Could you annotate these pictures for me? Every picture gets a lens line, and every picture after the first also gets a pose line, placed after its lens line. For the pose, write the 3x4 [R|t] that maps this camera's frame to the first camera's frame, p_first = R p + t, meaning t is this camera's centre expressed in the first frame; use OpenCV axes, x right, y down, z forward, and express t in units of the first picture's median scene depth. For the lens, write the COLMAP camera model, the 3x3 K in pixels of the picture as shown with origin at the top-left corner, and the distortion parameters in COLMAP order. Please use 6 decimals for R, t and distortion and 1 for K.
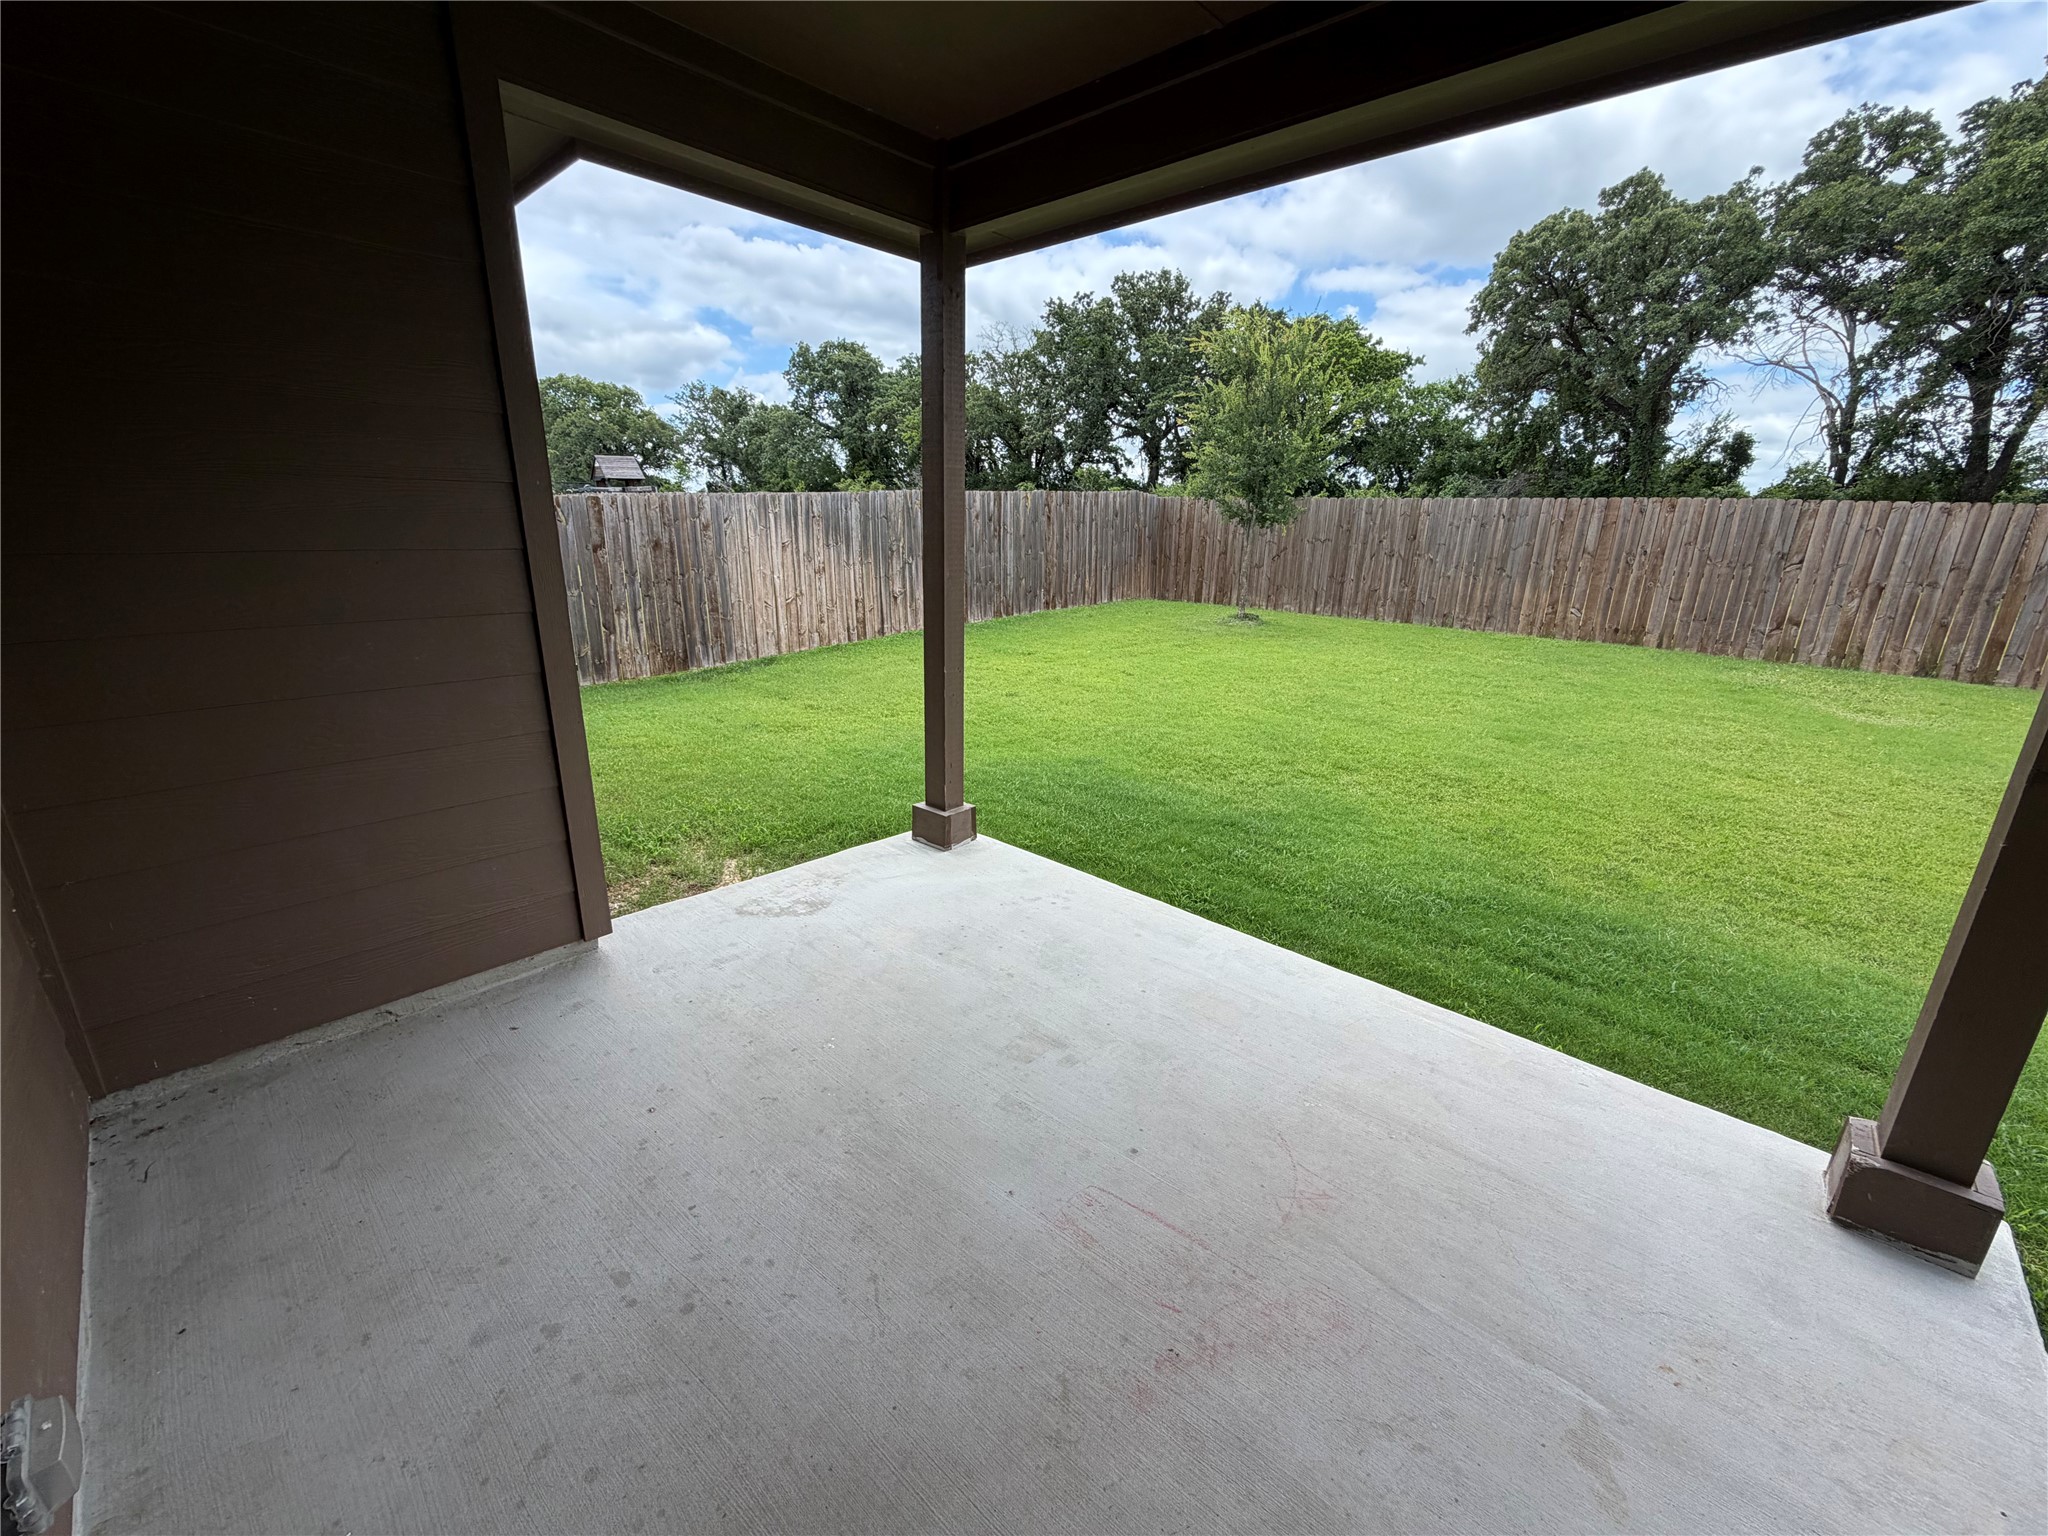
lens RADIAL K [[815.2, 0, 1019.1], [0, 815.2, 763.7], [0, 0, 1]] dist [0.001356, 0.000208]
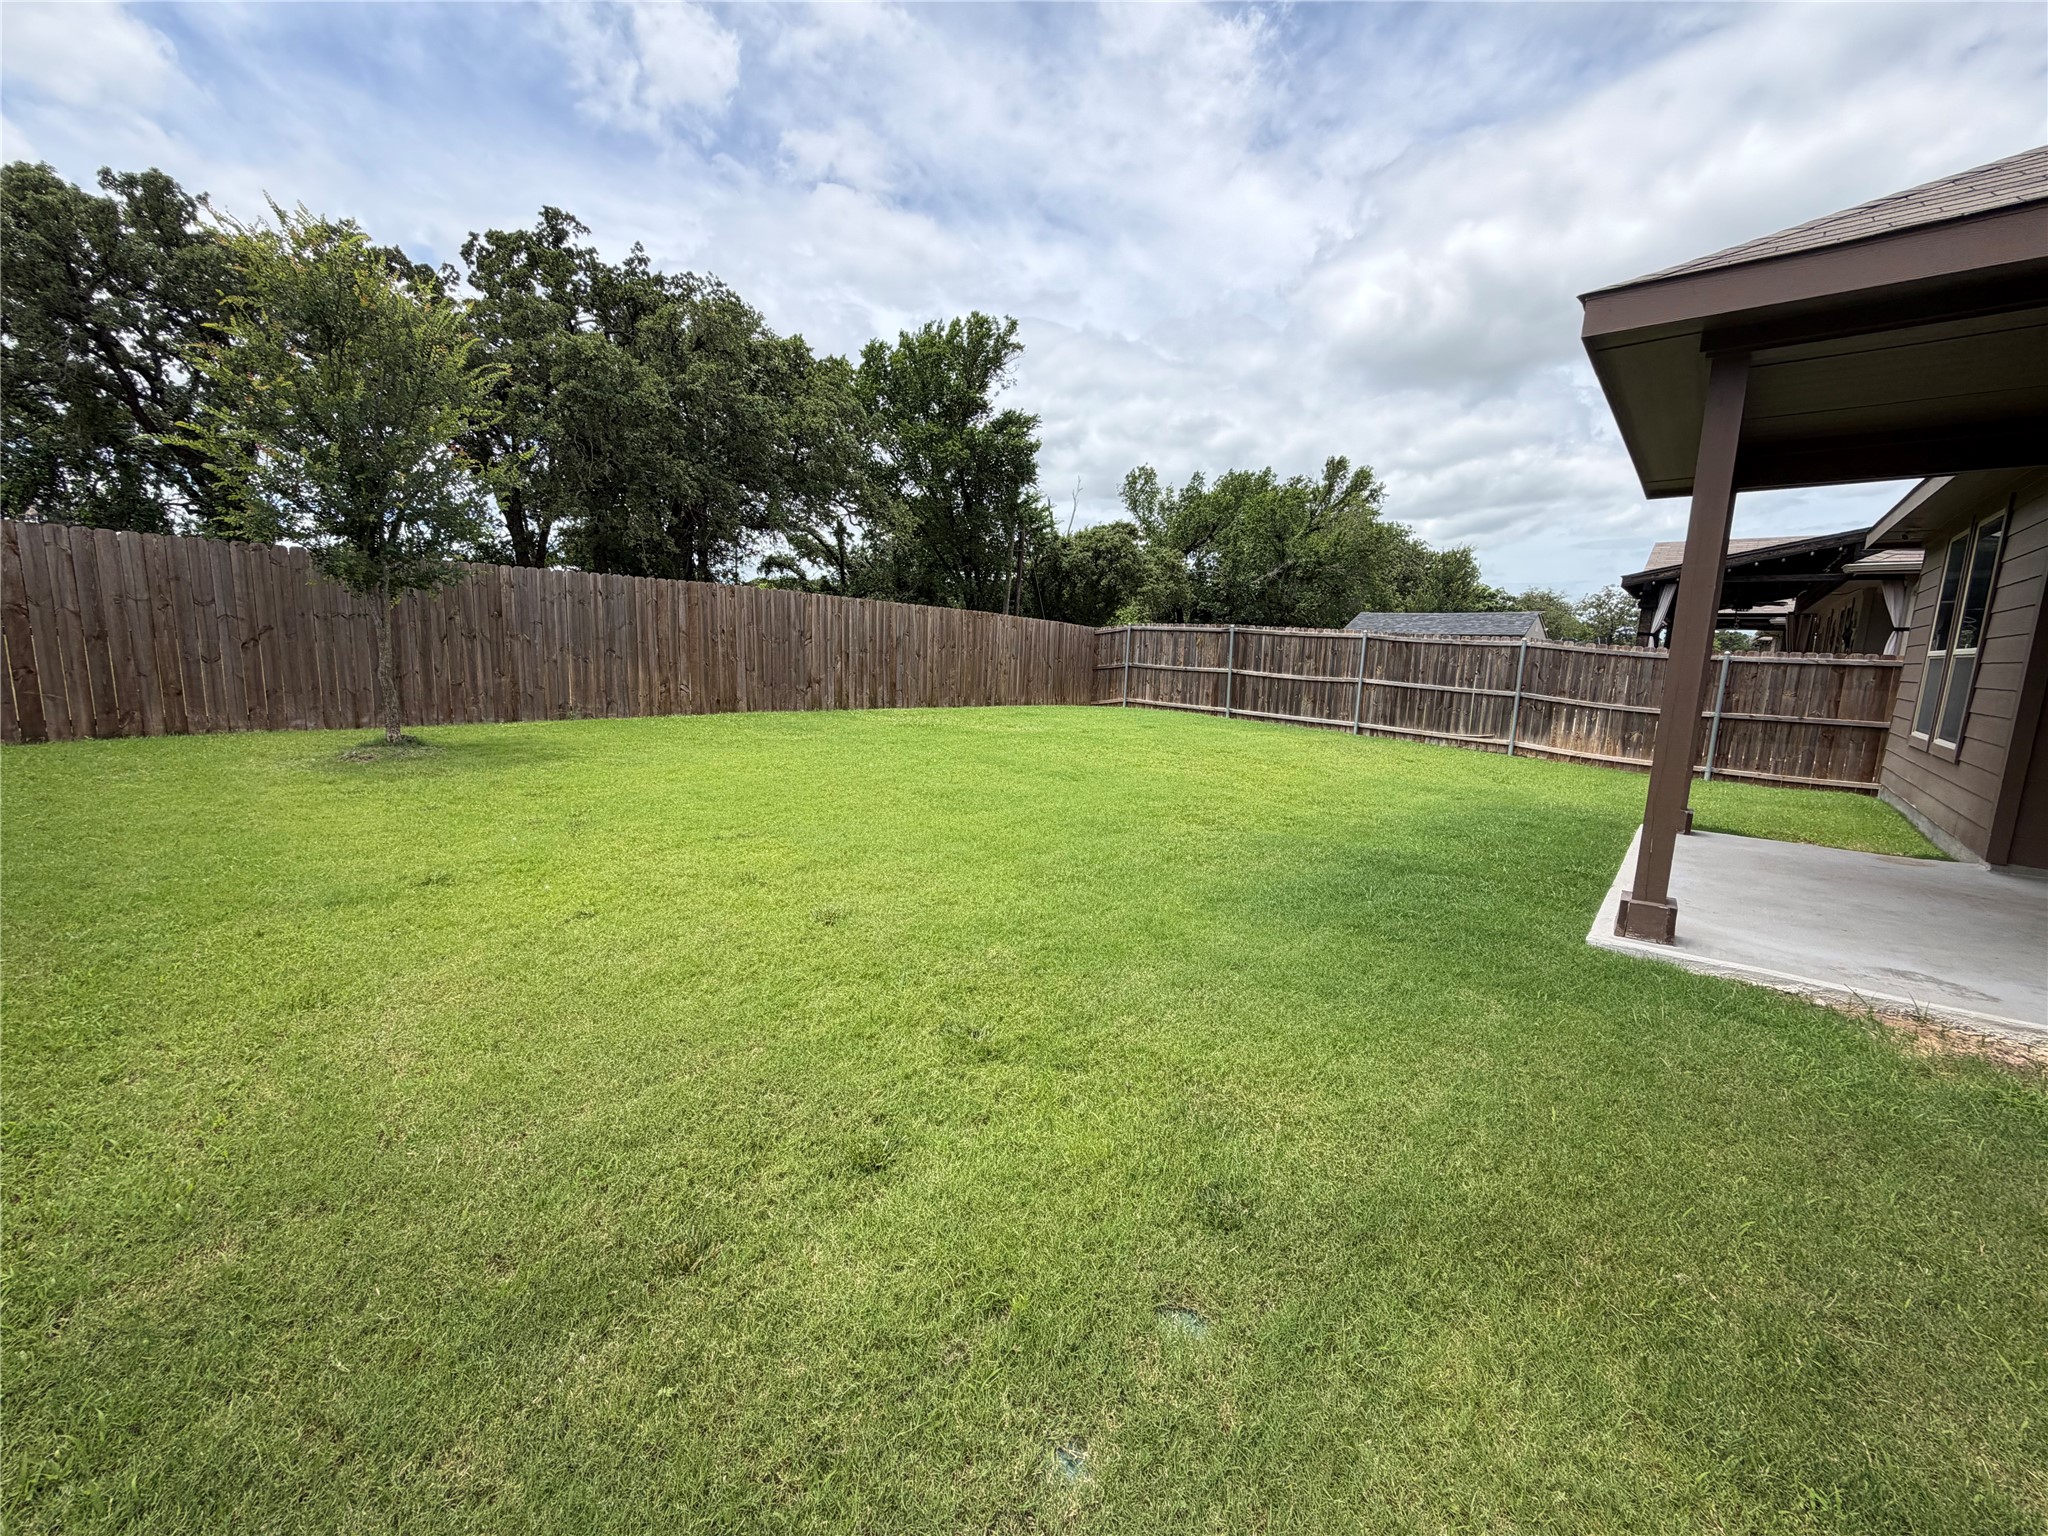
lens RADIAL K [[815.2, 0, 1019.1], [0, 815.2, 763.7], [0, 0, 1]] dist [0.001356, 0.000208]
pose [[-0.041944, -0.169415, 0.984652, -0.358043], [0.248555, 0.952767, 0.174517, -0.167330], [-0.967709, 0.252060, 0.002146, 0.603545]]
